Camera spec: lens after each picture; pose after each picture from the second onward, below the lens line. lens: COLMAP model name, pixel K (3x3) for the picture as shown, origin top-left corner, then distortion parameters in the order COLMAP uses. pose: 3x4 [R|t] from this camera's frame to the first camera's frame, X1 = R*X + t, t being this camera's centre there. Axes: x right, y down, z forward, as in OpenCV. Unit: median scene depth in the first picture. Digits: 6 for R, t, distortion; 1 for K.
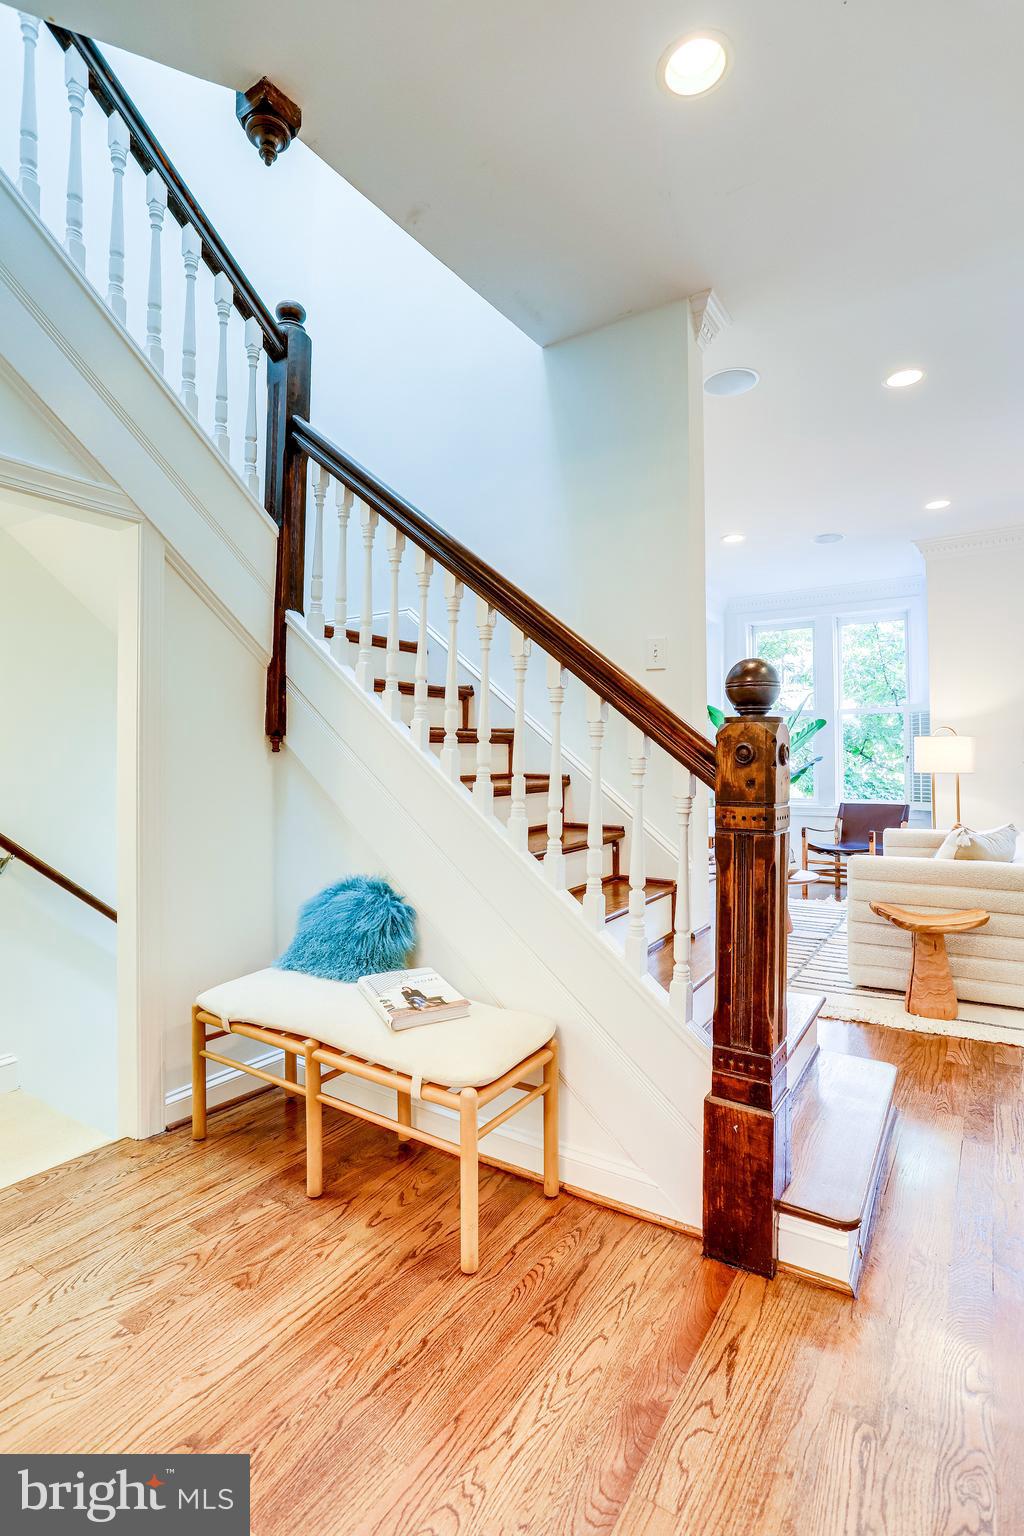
lens RADIAL K [[727.0, 0, 512.0], [0, 727.0, 768.0], [0, 0, 1]] dist [-0.003494, -0.000095]
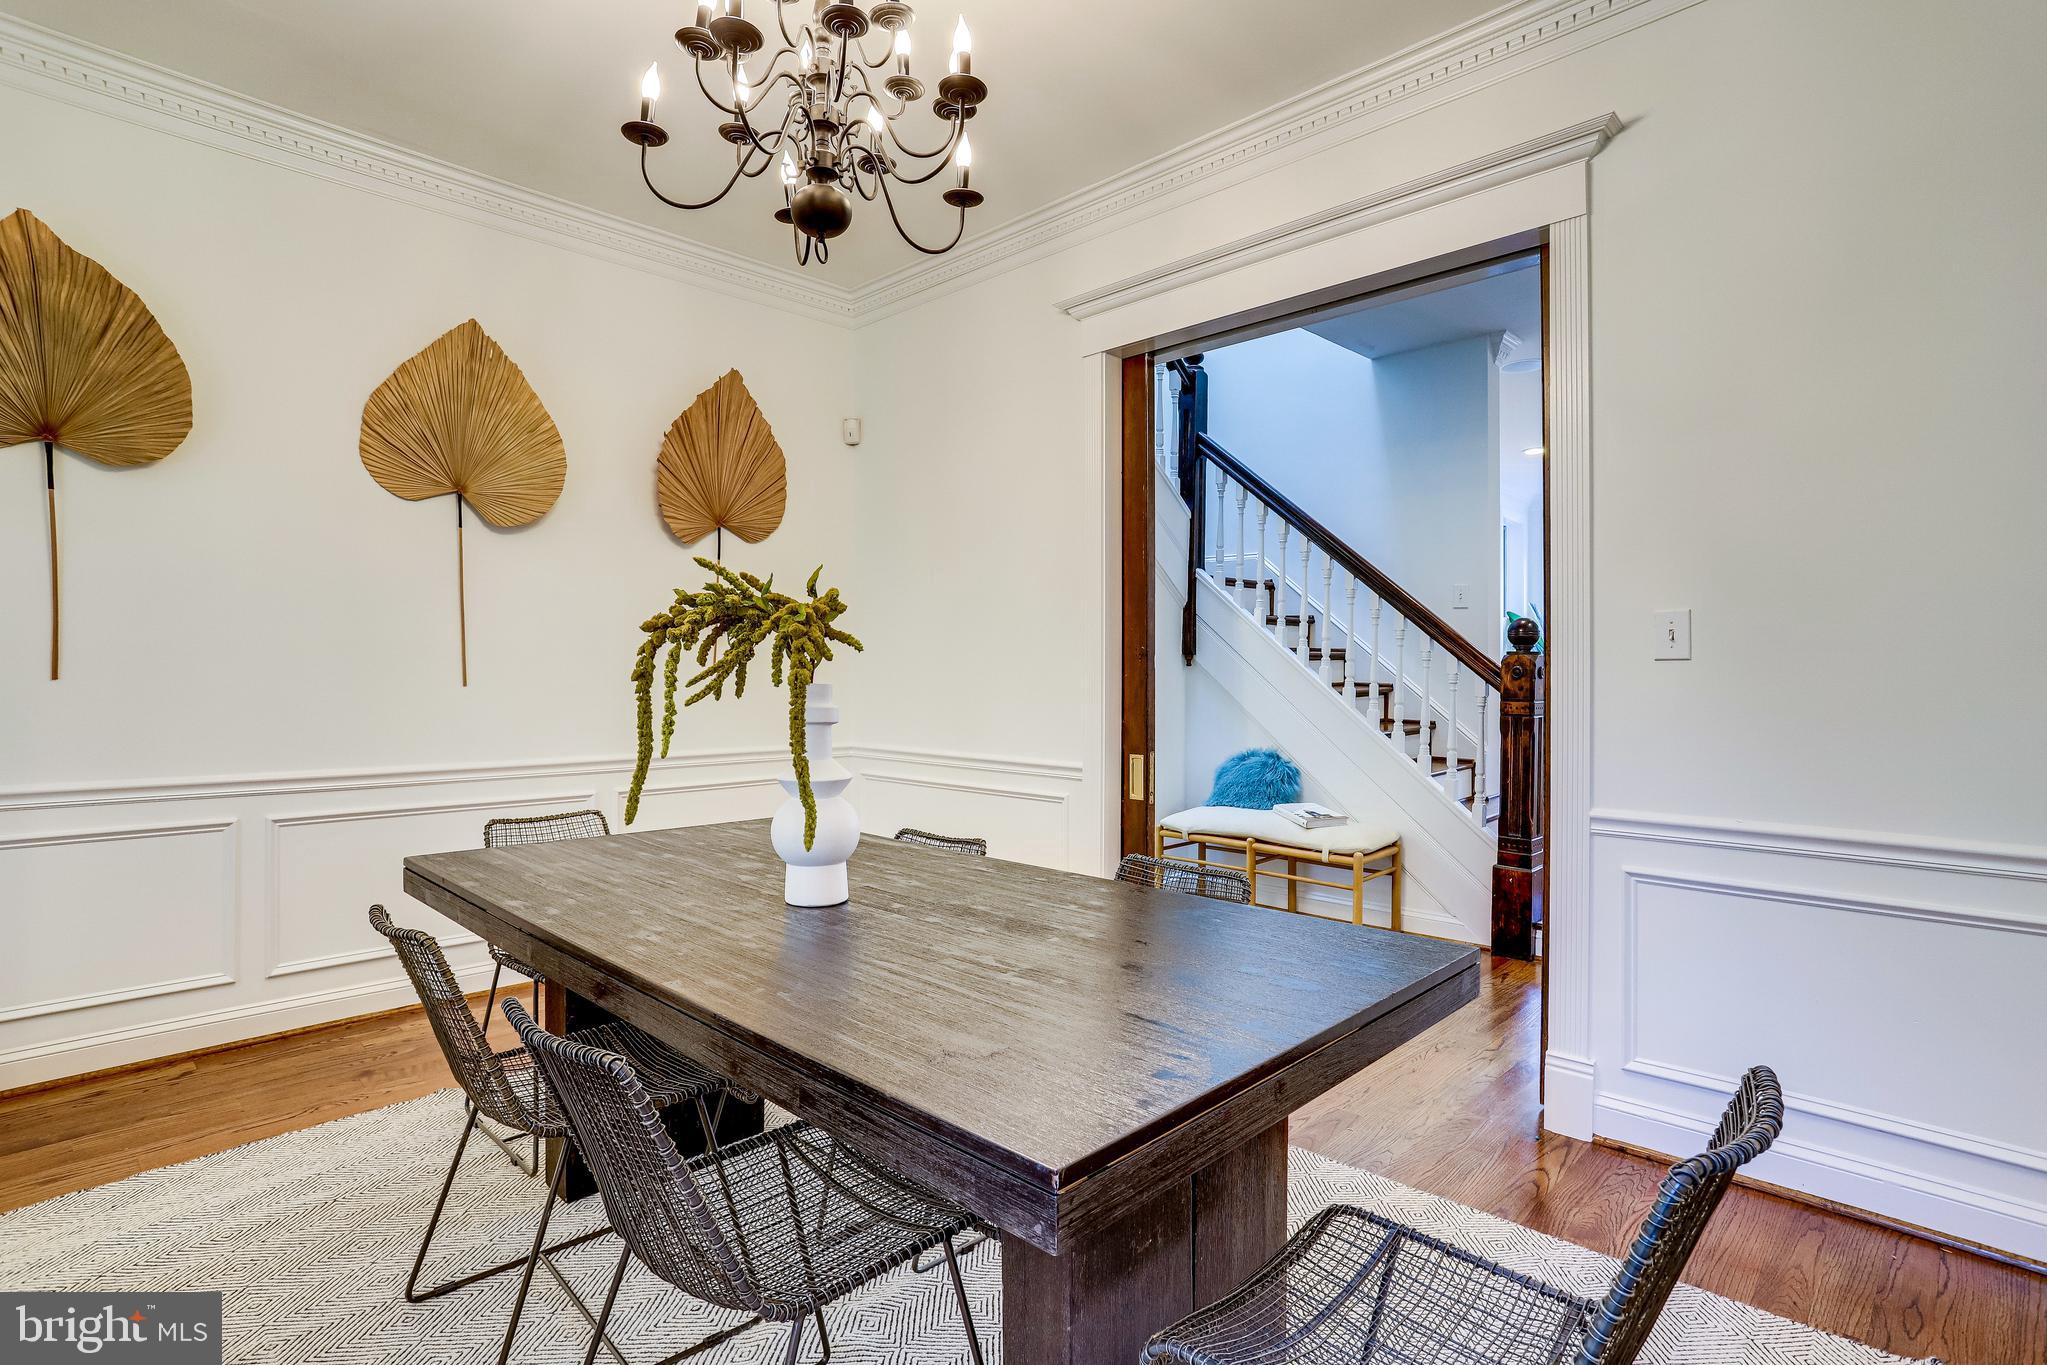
lens RADIAL K [[1016.9, 0, 1072.1], [0, 1016.9, 677.3], [0, 0, 1]] dist [-0.000042, 0.020947]
pose [[0.989048, 0.007924, -0.147380, -0.338223], [-0.007372, 0.999964, 0.004287, -0.008449], [0.147409, -0.003154, 0.989071, -1.399987]]
